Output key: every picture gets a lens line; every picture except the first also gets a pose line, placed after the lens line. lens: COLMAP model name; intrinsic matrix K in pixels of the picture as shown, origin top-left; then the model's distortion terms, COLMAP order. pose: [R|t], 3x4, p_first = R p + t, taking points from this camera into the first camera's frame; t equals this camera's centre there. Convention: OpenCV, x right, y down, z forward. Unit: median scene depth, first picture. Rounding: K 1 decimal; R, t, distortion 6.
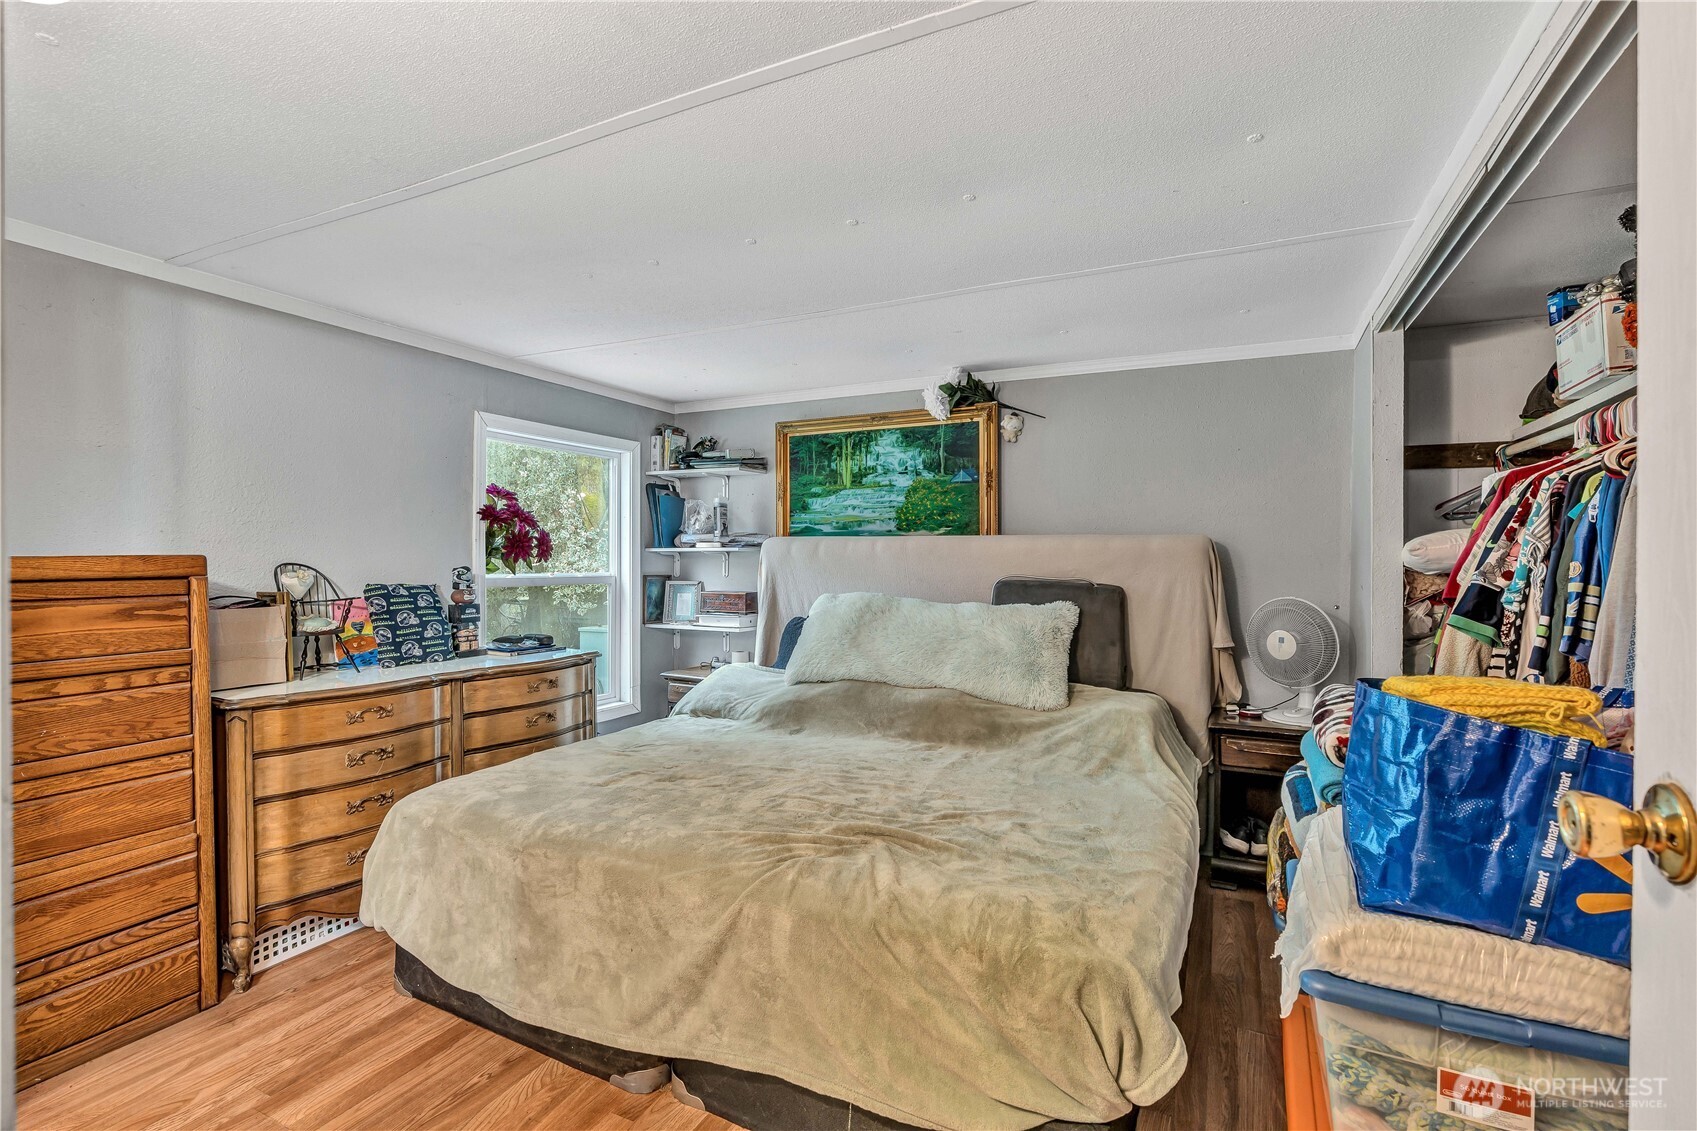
lens RADIAL K [[771.0, 0, 824.6], [0, 771.0, 569.9], [0, 0, 1]] dist [-0.009542, 0.003721]
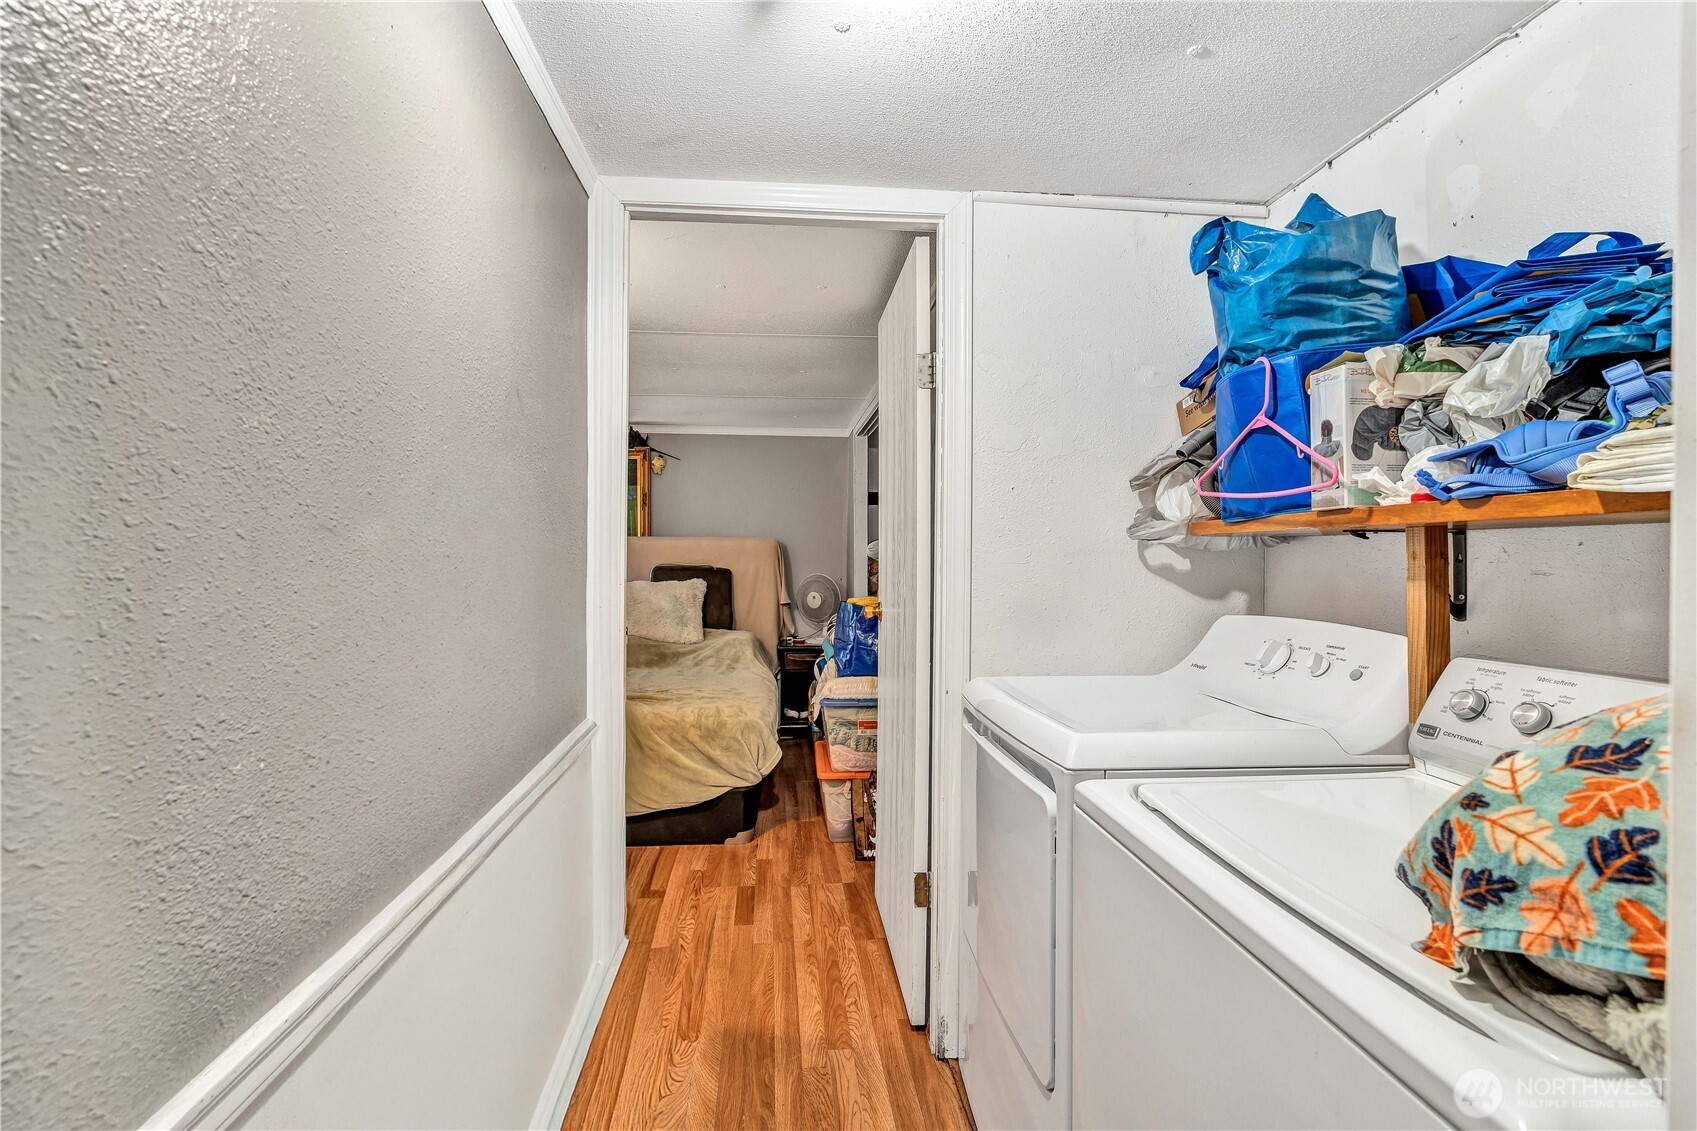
lens RADIAL K [[771.0, 0, 845.1], [0, 771.0, 557.0], [0, 0, 1]] dist [-0.009542, 0.003721]
pose [[0.838479, -0.003554, 0.544923, -0.329471], [0.004638, 0.999989, -0.000616, -0.002517], [-0.544915, 0.003044, 0.838486, -0.557210]]
